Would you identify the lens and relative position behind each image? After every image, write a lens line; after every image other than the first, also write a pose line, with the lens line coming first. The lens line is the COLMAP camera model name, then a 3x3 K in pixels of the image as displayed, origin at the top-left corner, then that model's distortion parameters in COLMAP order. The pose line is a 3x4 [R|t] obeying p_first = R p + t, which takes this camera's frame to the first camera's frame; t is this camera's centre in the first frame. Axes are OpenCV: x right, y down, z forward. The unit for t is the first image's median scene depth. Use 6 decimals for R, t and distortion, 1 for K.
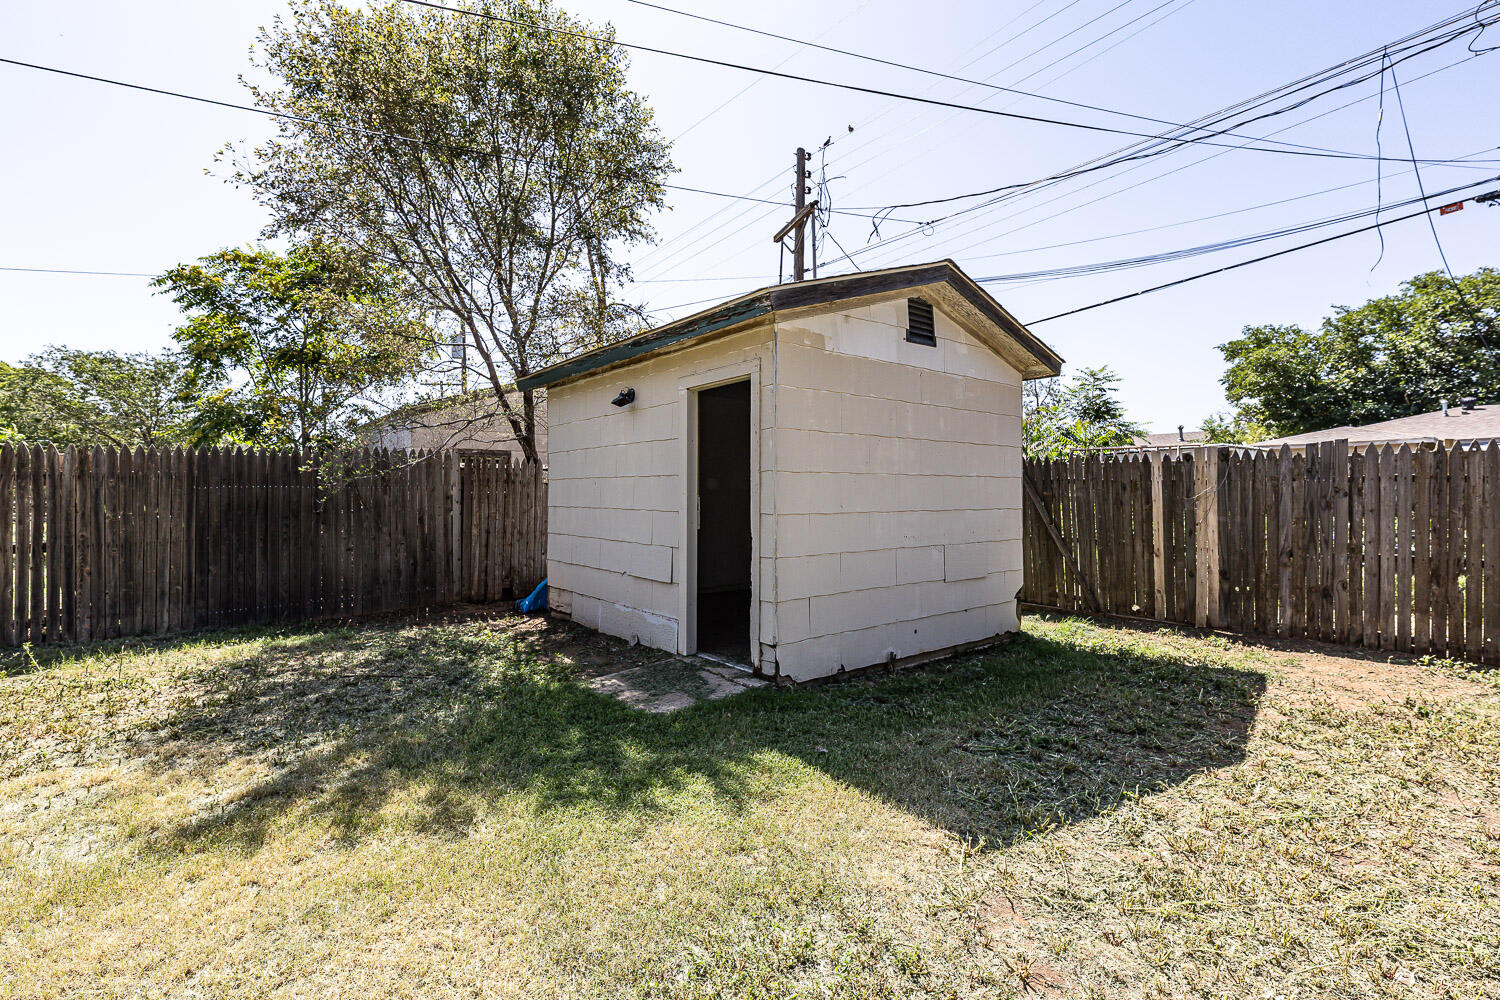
lens RADIAL K [[667.6, 0, 754.1], [0, 667.6, 486.2], [0, 0, 1]] dist [0.001199, 0.000424]
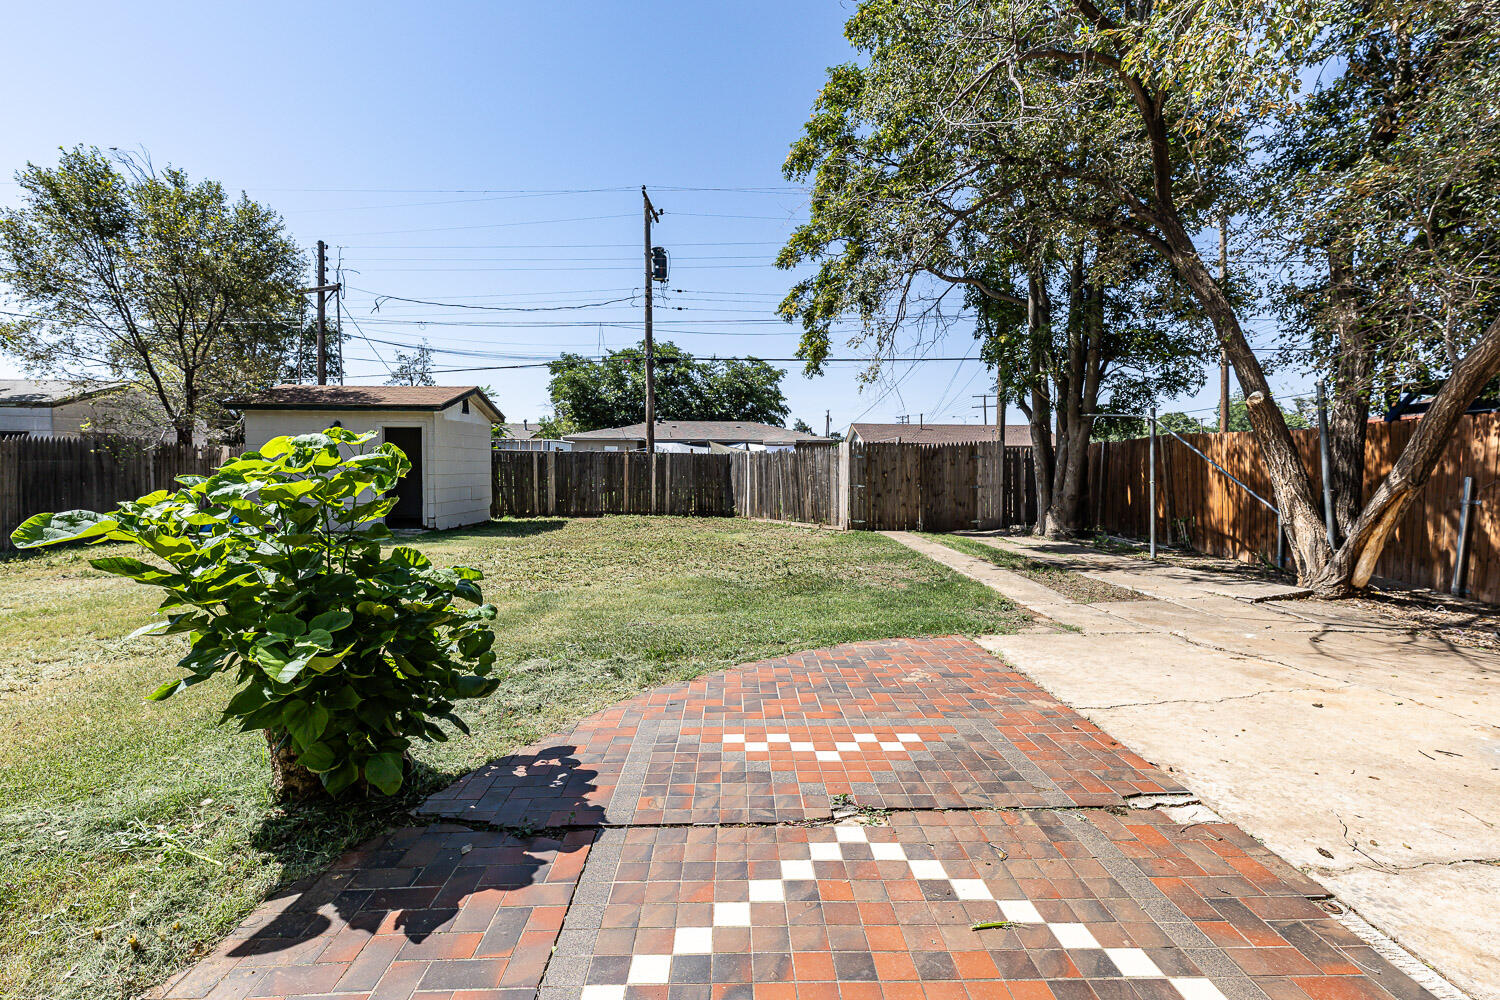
lens RADIAL K [[678.0, 0, 754.7], [0, 678.0, 497.6], [0, 0, 1]] dist [0.000900, 0.000187]
pose [[0.612072, -0.031224, 0.790186, -0.655997], [-0.018170, 0.998401, 0.053527, -0.019977], [-0.790593, -0.047120, 0.610526, -0.884216]]
